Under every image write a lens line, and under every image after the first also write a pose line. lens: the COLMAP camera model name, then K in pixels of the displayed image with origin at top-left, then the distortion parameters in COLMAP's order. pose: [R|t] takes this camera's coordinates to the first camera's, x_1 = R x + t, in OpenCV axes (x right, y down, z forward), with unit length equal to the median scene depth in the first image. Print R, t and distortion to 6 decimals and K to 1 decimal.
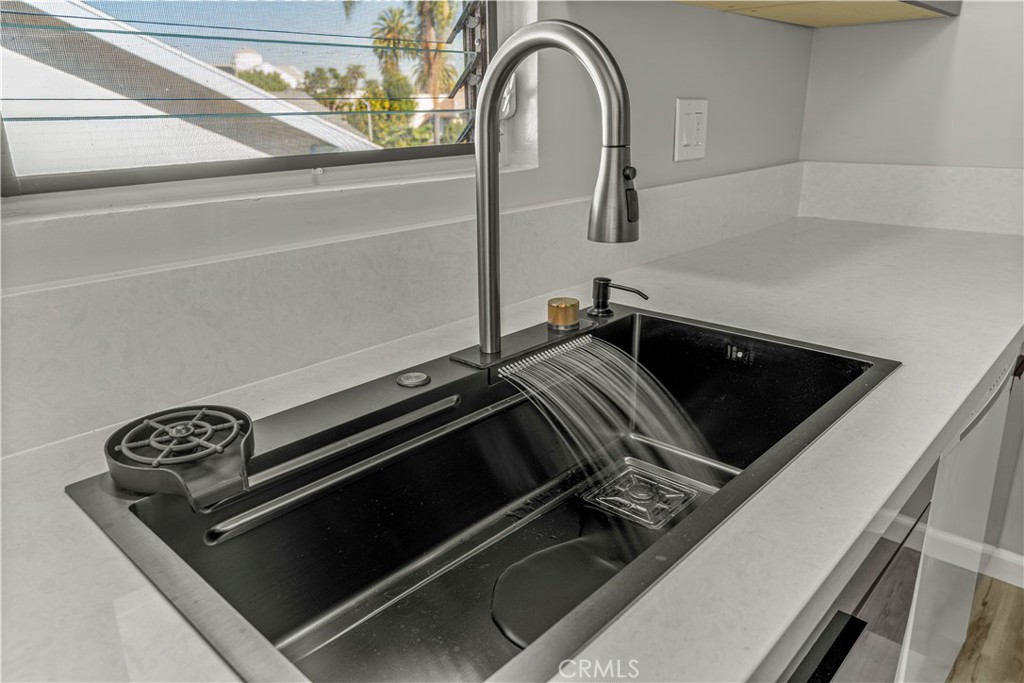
lens RADIAL K [[714.5, 0, 513.9], [0, 714.5, 344.2], [0, 0, 1]] dist [0.006084, 0.001785]
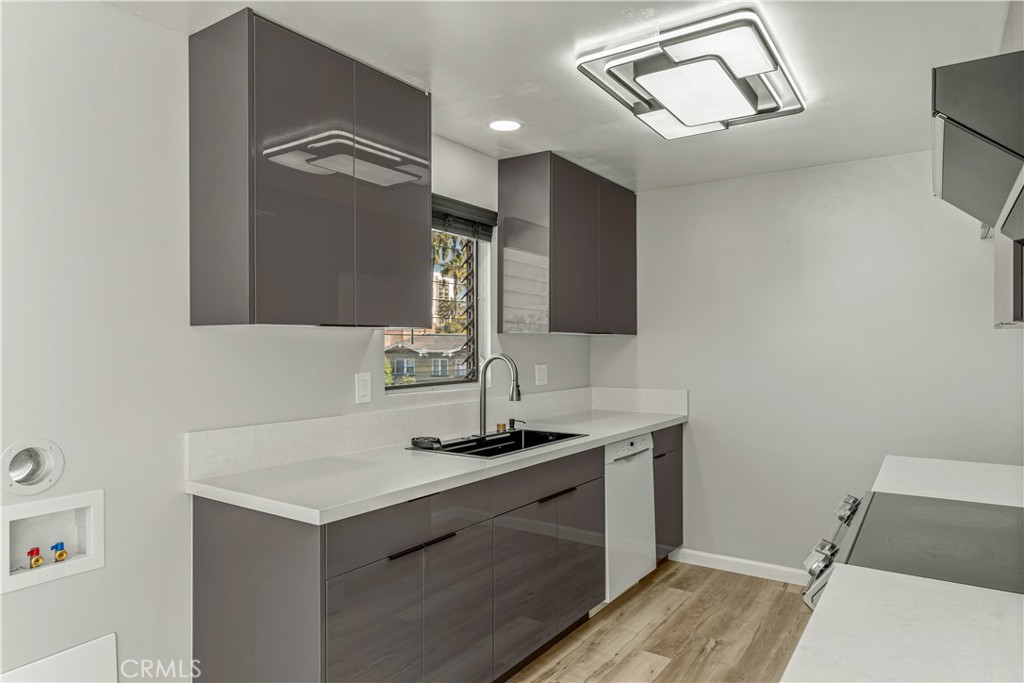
lens RADIAL K [[632.1, 0, 514.0], [0, 632.1, 345.1], [0, 0, 1]] dist [0.002817, 0.001308]
pose [[0.990211, 0.014964, 0.138777, -0.291483], [0.029576, 0.949168, -0.313377, 0.522833], [-0.136412, 0.314414, 0.939434, -1.943664]]
